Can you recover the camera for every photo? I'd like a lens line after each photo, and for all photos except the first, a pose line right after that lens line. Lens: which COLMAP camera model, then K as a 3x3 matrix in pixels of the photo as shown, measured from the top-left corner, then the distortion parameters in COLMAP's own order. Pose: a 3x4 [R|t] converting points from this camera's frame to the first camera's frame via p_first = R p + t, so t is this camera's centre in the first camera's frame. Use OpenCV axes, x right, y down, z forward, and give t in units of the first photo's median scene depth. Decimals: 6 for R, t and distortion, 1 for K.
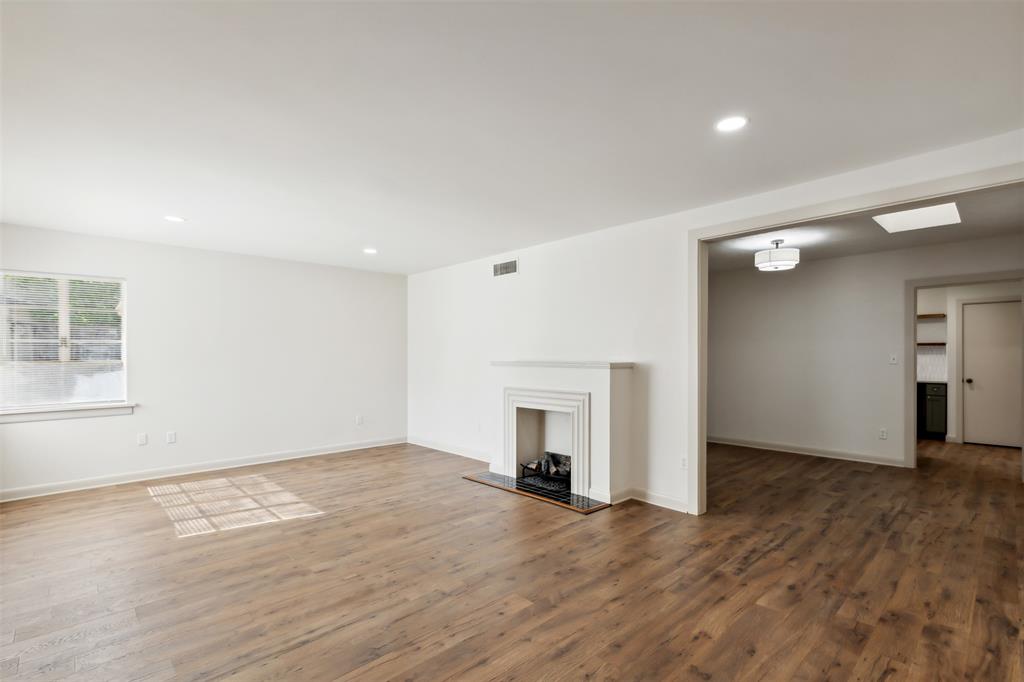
lens RADIAL K [[472.6, 0, 517.5], [0, 472.6, 349.5], [0, 0, 1]] dist [0.008111, -0.000100]
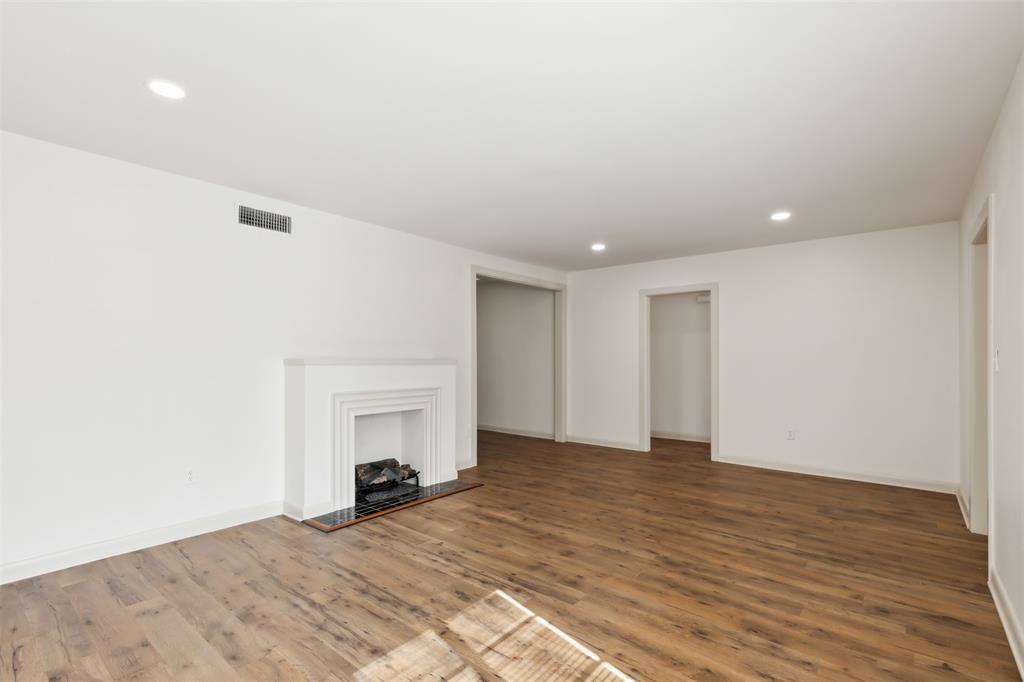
lens RADIAL K [[472.6, 0, 517.5], [0, 472.6, 349.5], [0, 0, 1]] dist [0.008111, -0.000100]
pose [[-0.115691, 0.019460, 0.993095, -1.040249], [-0.012464, 0.999701, -0.021042, 0.029062], [-0.993207, -0.014812, -0.115414, 1.034082]]
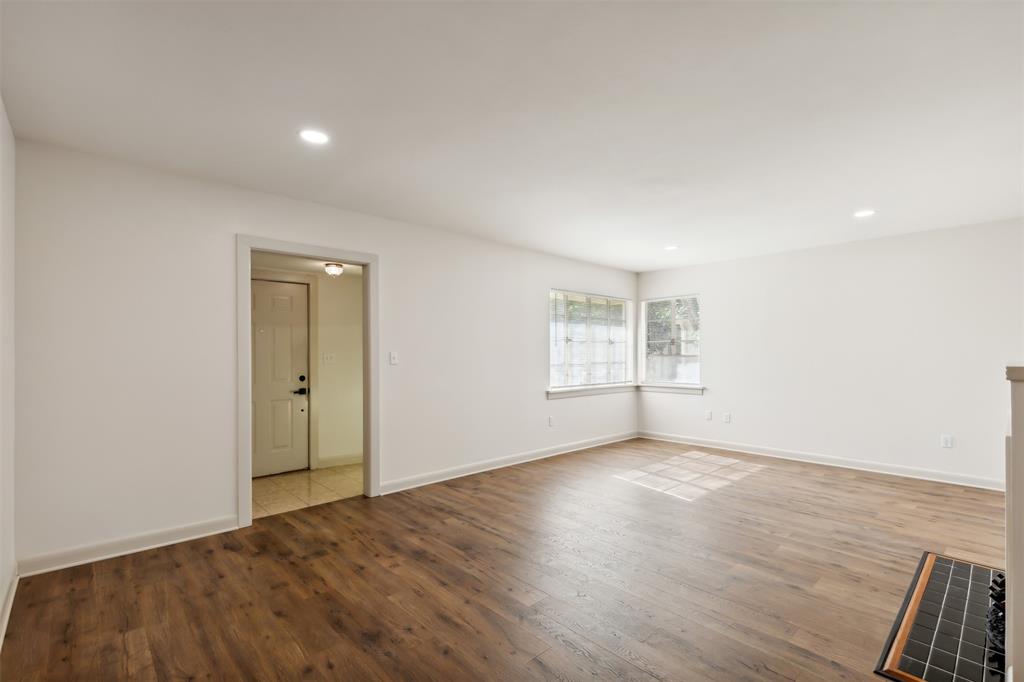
lens RADIAL K [[472.6, 0, 517.5], [0, 472.6, 349.5], [0, 0, 1]] dist [0.008111, -0.000100]
pose [[-0.006249, -0.004052, -0.999972, 0.626281], [0.013353, 0.999902, -0.004135, 0.011230], [0.999891, -0.013378, -0.006194, 0.620230]]
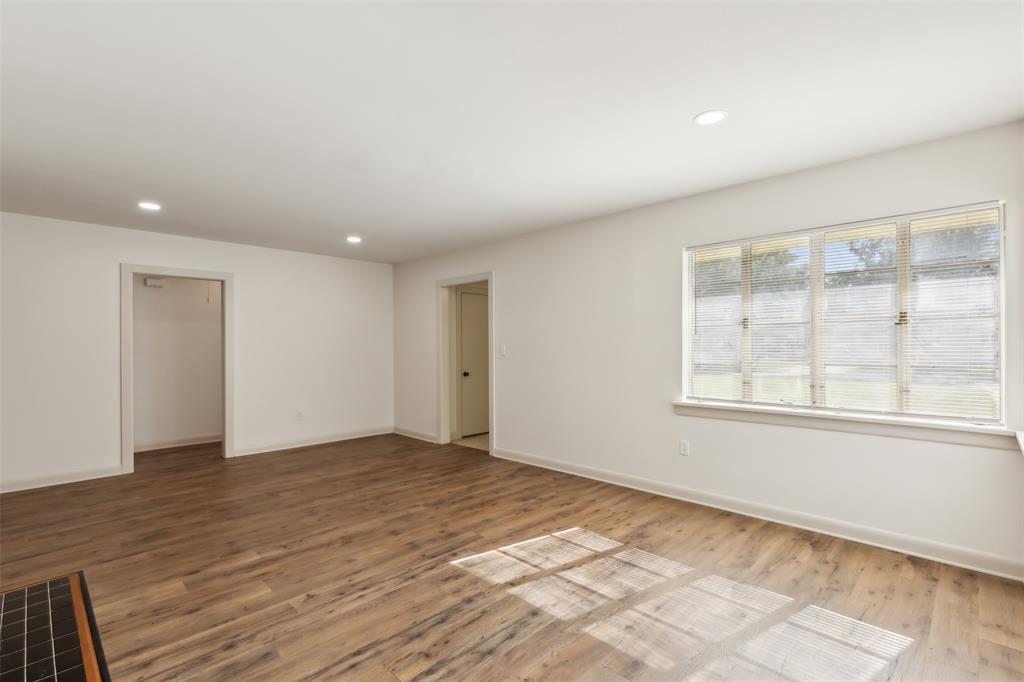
lens RADIAL K [[472.6, 0, 517.5], [0, 472.6, 349.5], [0, 0, 1]] dist [0.008111, -0.000100]
pose [[-0.999556, 0.009840, -0.028126, -0.482033], [0.009965, 0.999941, -0.004315, 0.025977], [0.028082, -0.004594, -0.999595, 1.692468]]
